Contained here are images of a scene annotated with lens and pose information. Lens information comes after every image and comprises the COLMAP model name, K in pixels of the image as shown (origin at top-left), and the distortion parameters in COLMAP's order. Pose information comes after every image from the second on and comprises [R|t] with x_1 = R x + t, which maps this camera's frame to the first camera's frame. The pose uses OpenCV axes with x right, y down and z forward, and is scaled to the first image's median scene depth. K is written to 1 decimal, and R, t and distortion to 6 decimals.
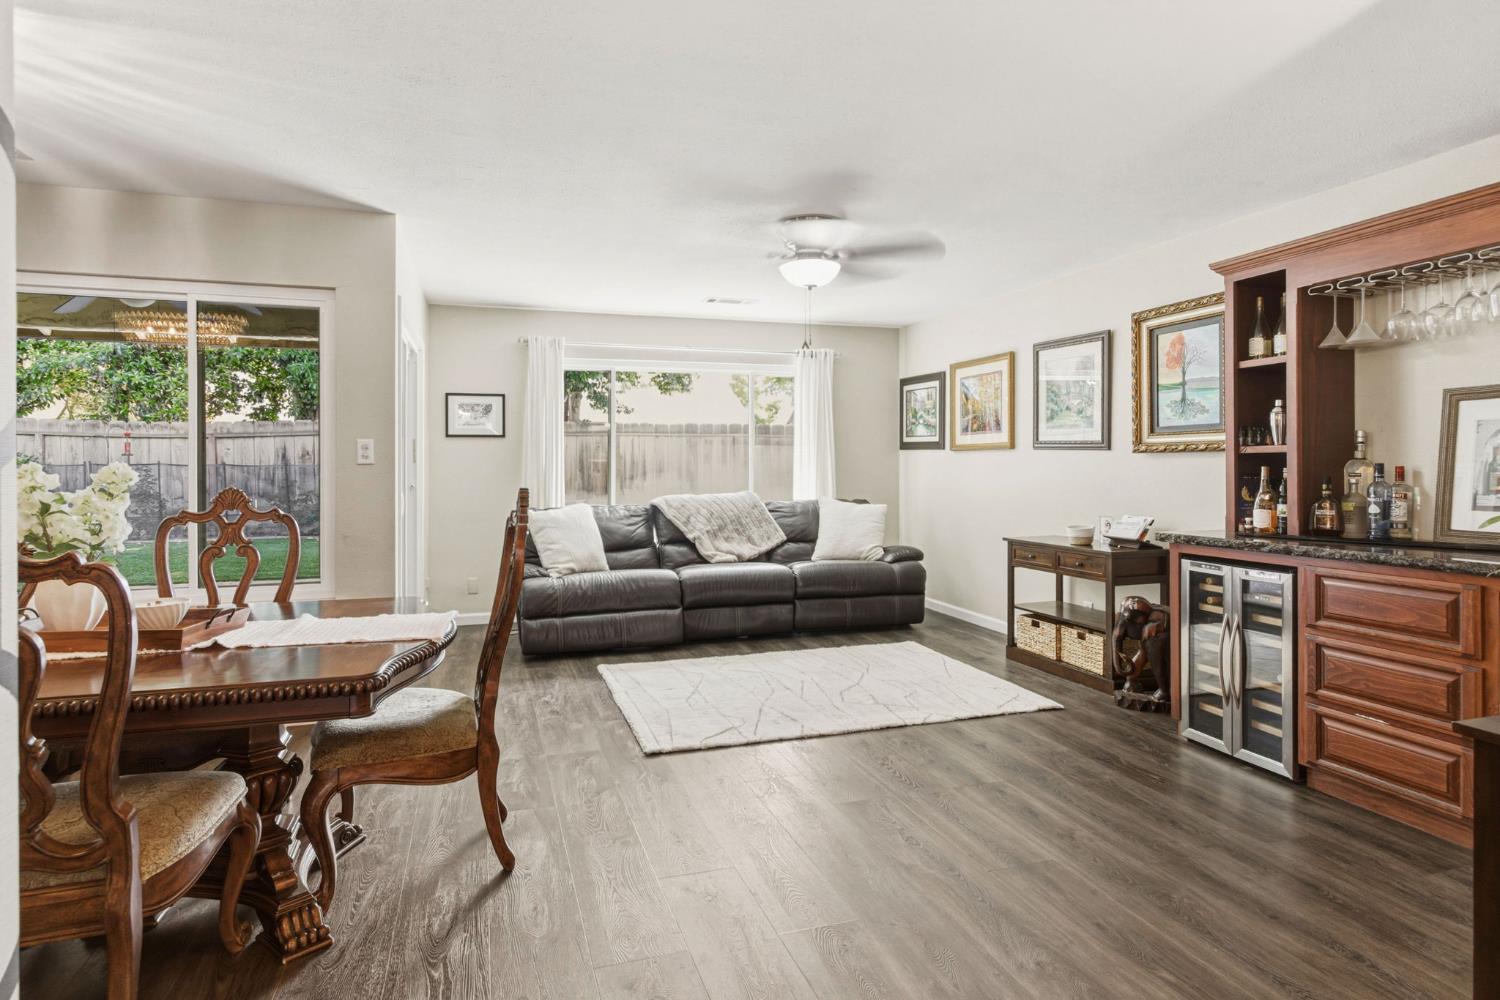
lens RADIAL K [[783.6, 0, 792.3], [0, 783.6, 467.7], [0, 0, 1]] dist [0.000379, 0.003104]
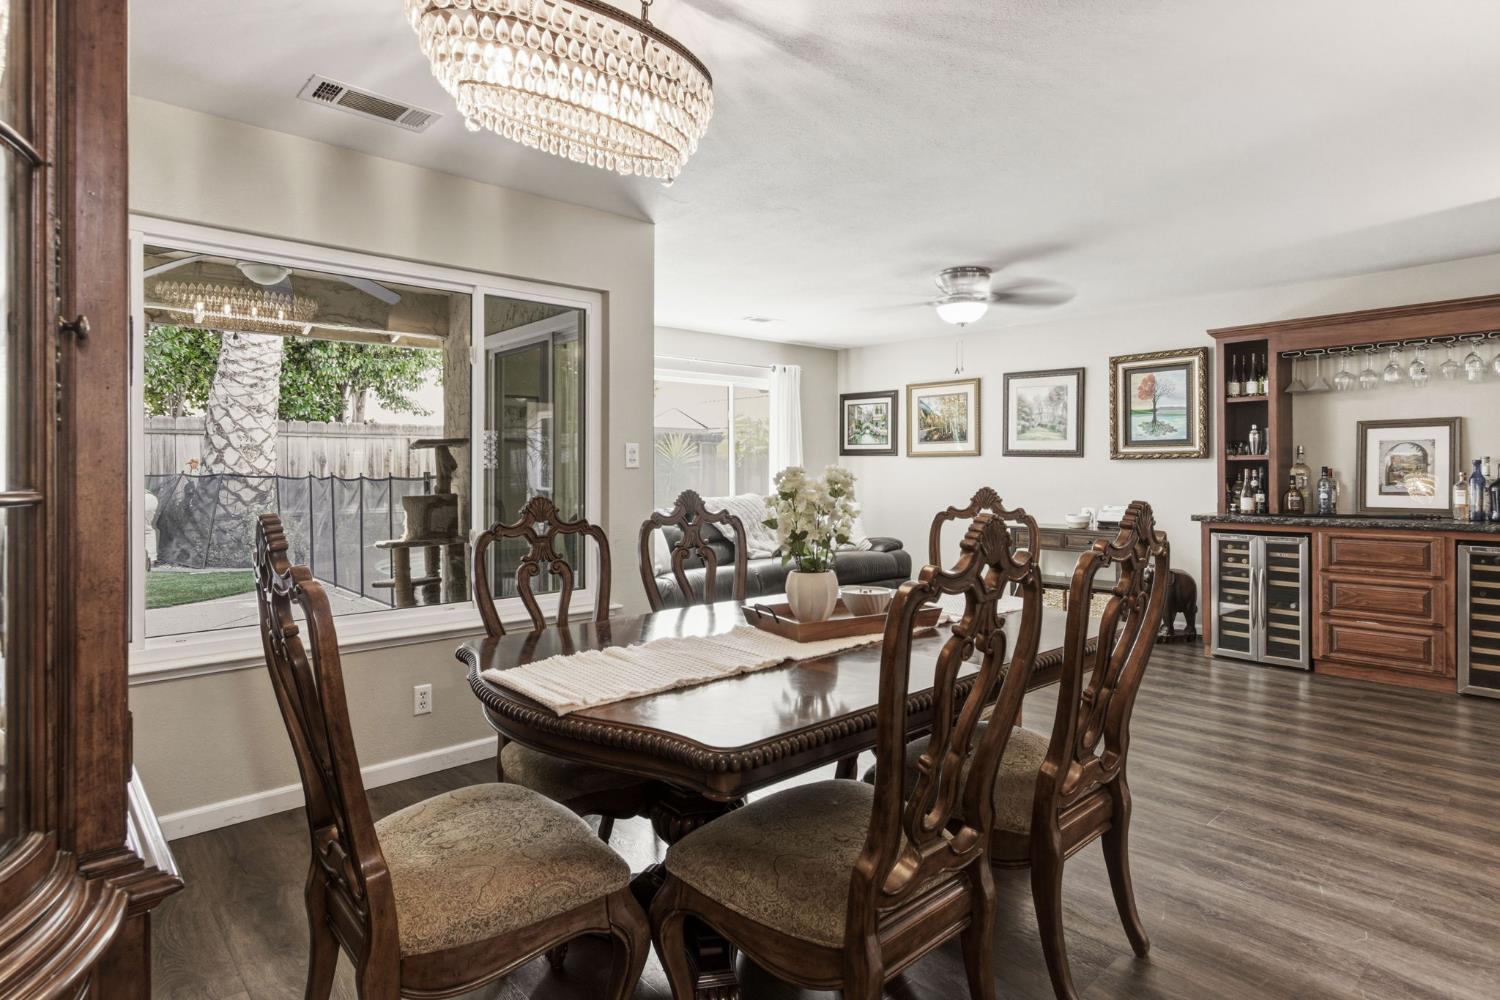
lens RADIAL K [[783.6, 0, 747.6], [0, 783.6, 465.6], [0, 0, 1]] dist [0.000379, 0.003104]
pose [[0.919107, 0.000751, 0.394007, -0.573143], [0.003117, 0.999953, -0.009177, 0.001892], [-0.393996, 0.009663, 0.919061, 0.002024]]
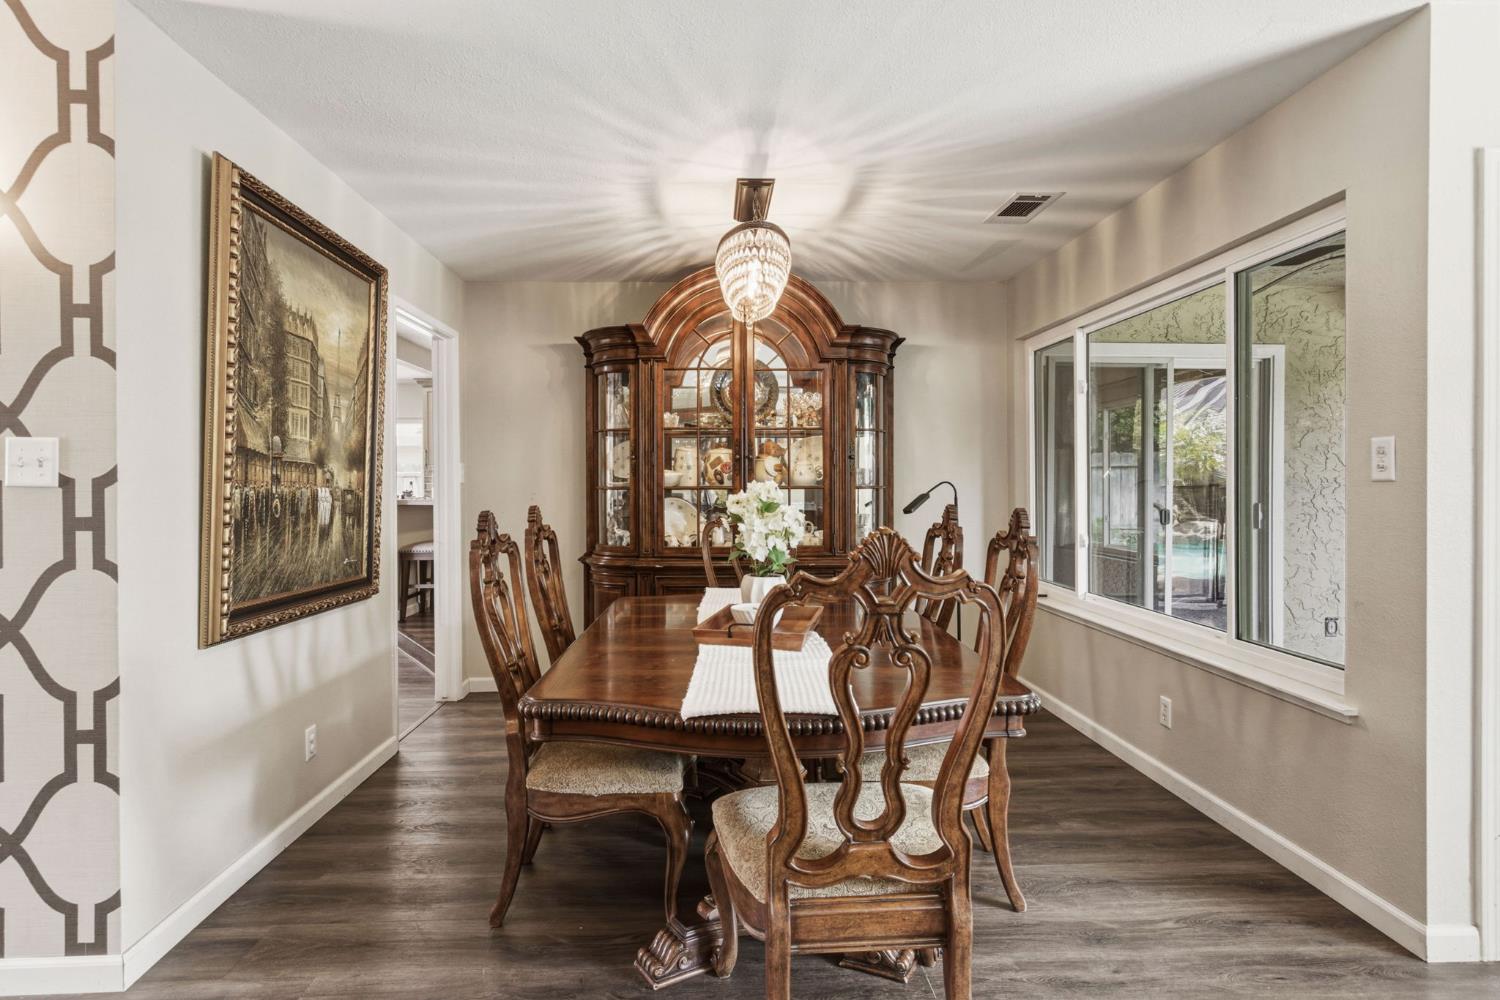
lens RADIAL K [[783.6, 0, 735.3], [0, 783.6, 485.3], [0, 0, 1]] dist [0.000379, 0.003104]
pose [[-0.297900, 0.005879, -0.954579, 0.097865], [-0.002717, 0.999972, 0.007006, -0.002769], [0.954593, 0.004681, -0.297876, 0.511383]]
